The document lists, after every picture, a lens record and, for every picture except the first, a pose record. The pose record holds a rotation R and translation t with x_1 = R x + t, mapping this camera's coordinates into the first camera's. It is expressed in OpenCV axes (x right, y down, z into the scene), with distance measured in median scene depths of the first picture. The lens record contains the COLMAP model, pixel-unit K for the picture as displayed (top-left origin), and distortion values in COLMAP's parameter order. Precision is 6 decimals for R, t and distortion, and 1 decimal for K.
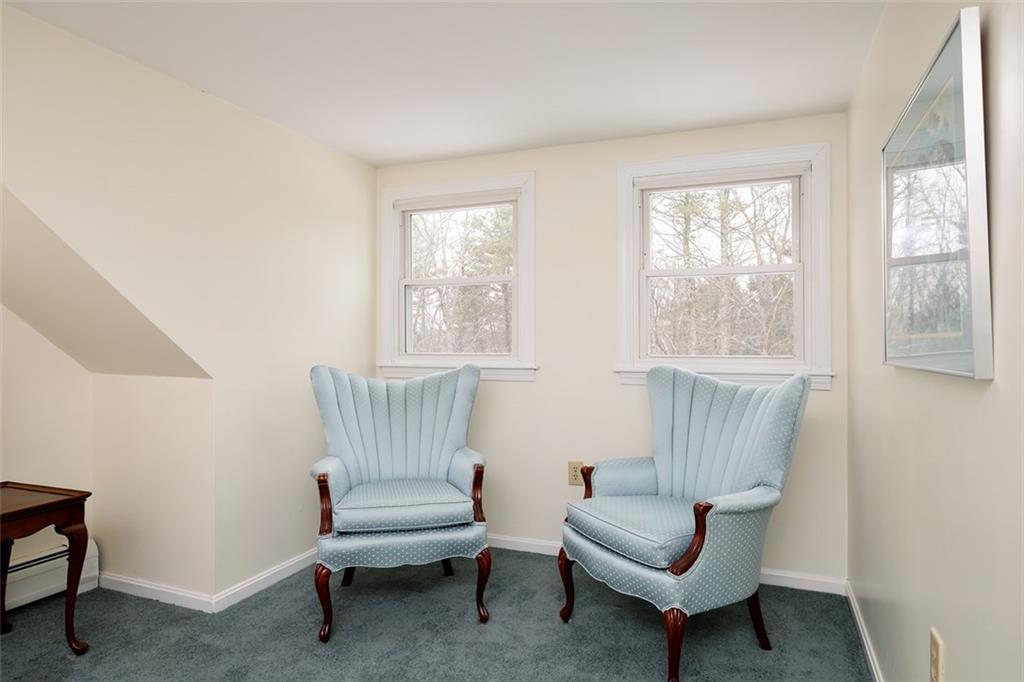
lens RADIAL K [[623.4, 0, 512.0], [0, 623.4, 341.0], [0, 0, 1]] dist [-0.027483, -0.000879]
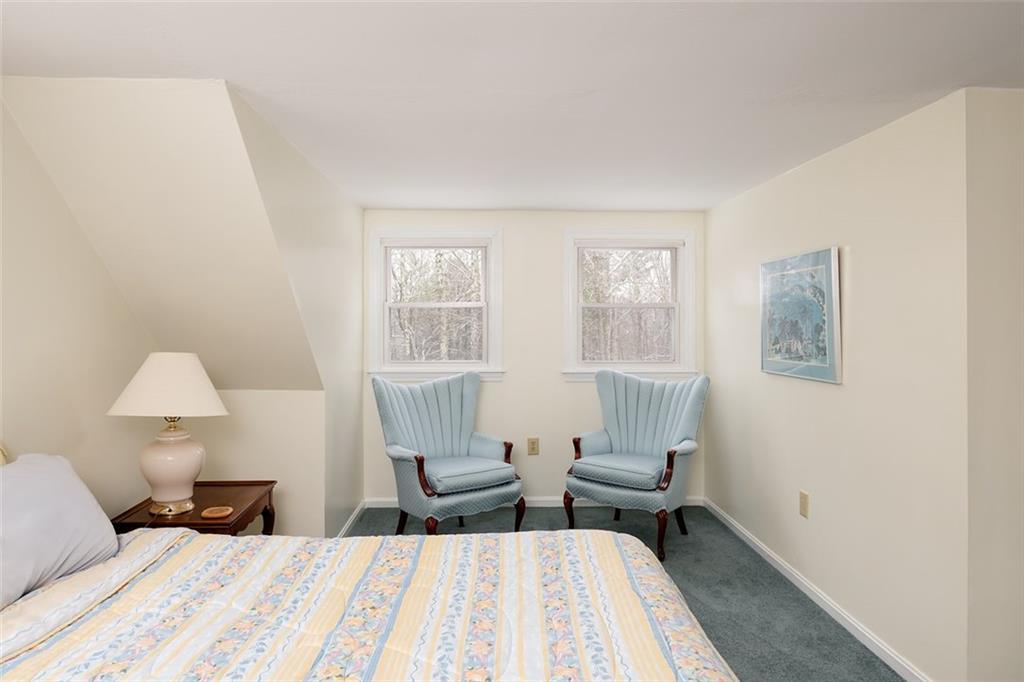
lens RADIAL K [[623.4, 0, 512.0], [0, 623.4, 341.0], [0, 0, 1]] dist [-0.027483, -0.000879]
pose [[0.912607, -0.005099, 0.408807, -0.669725], [-0.002275, 0.999843, 0.017550, -0.064610], [-0.408832, -0.016946, 0.912452, -0.343380]]
